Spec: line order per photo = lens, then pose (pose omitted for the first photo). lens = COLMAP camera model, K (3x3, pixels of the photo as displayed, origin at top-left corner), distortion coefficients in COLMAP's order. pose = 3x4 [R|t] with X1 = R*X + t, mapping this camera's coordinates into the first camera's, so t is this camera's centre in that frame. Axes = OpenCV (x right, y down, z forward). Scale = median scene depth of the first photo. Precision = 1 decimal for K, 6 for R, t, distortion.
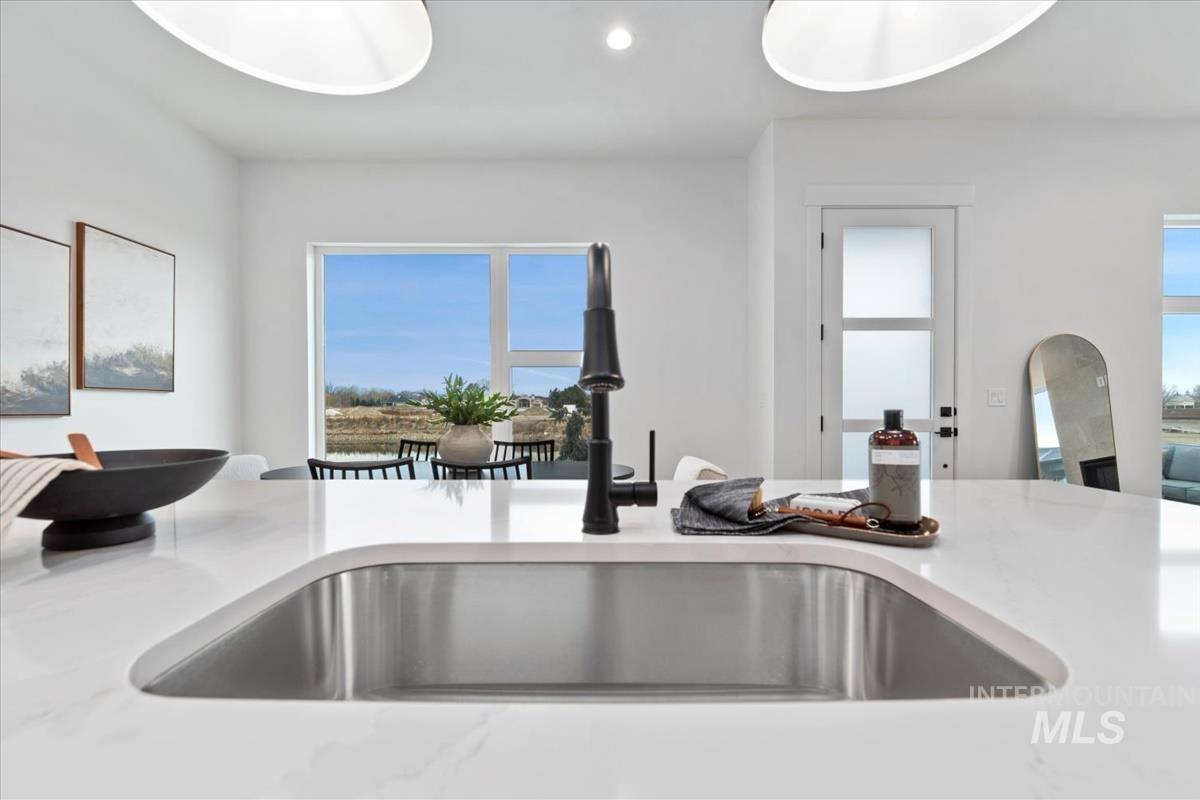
lens RADIAL K [[518.9, 0, 592.1], [0, 518.9, 405.3], [0, 0, 1]] dist [-0.000822, 0.000089]
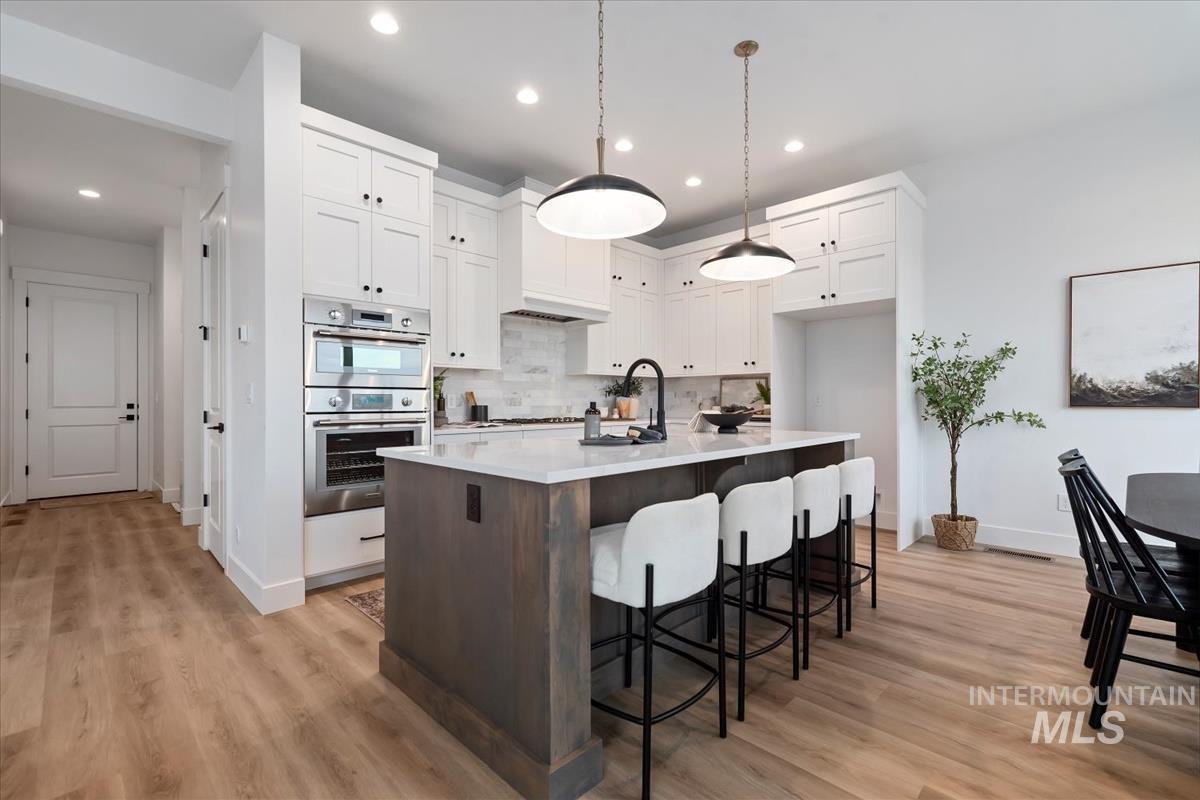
lens RADIAL K [[518.9, 0, 607.9], [0, 518.9, 404.1], [0, 0, 1]] dist [-0.000822, 0.000089]
pose [[-0.696966, 0.006847, -0.717072, 0.597268], [0.001971, 0.999969, 0.007633, -0.000071], [0.717102, 0.003906, -0.696958, 0.680399]]
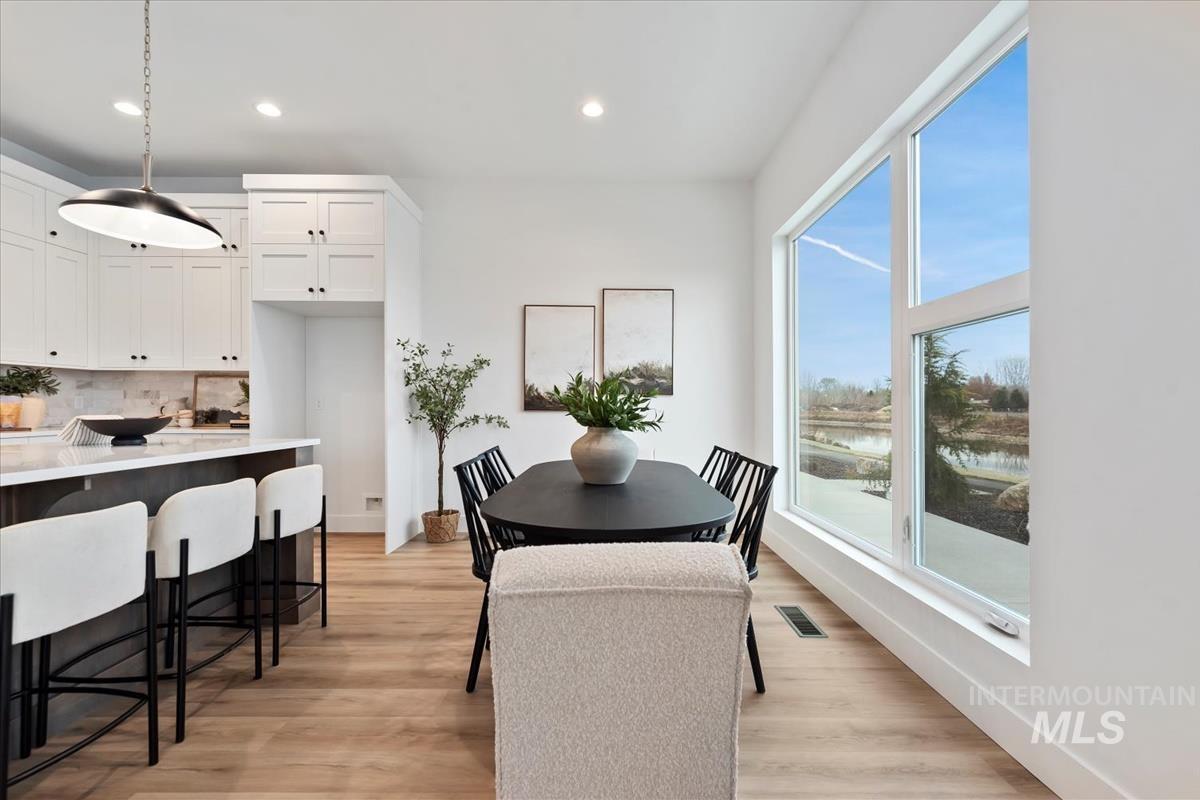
lens RADIAL K [[518.9, 0, 605.3], [0, 518.9, 405.3], [0, 0, 1]] dist [-0.000822, 0.000089]
pose [[0.007286, -0.000872, -0.999973, 0.485268], [-0.006803, 0.999976, -0.000922, 0.002268], [0.999950, 0.006810, 0.007280, 0.811022]]
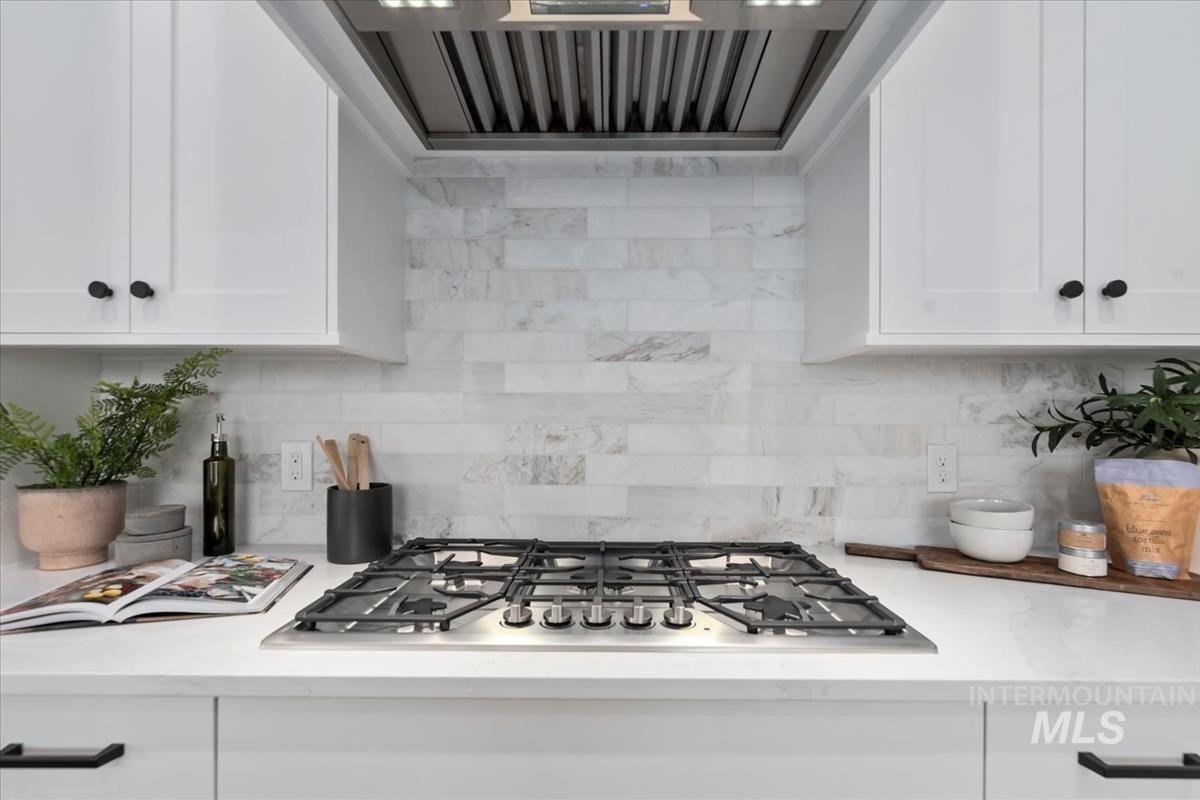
lens RADIAL K [[518.9, 0, 602.9], [0, 518.9, 421.0], [0, 0, 1]] dist [-0.000822, 0.000089]
pose [[-0.999940, -0.002990, 0.010554, -0.247901], [-0.002886, 0.999947, 0.009865, -0.034503], [-0.010583, 0.009834, -0.999896, -0.075695]]
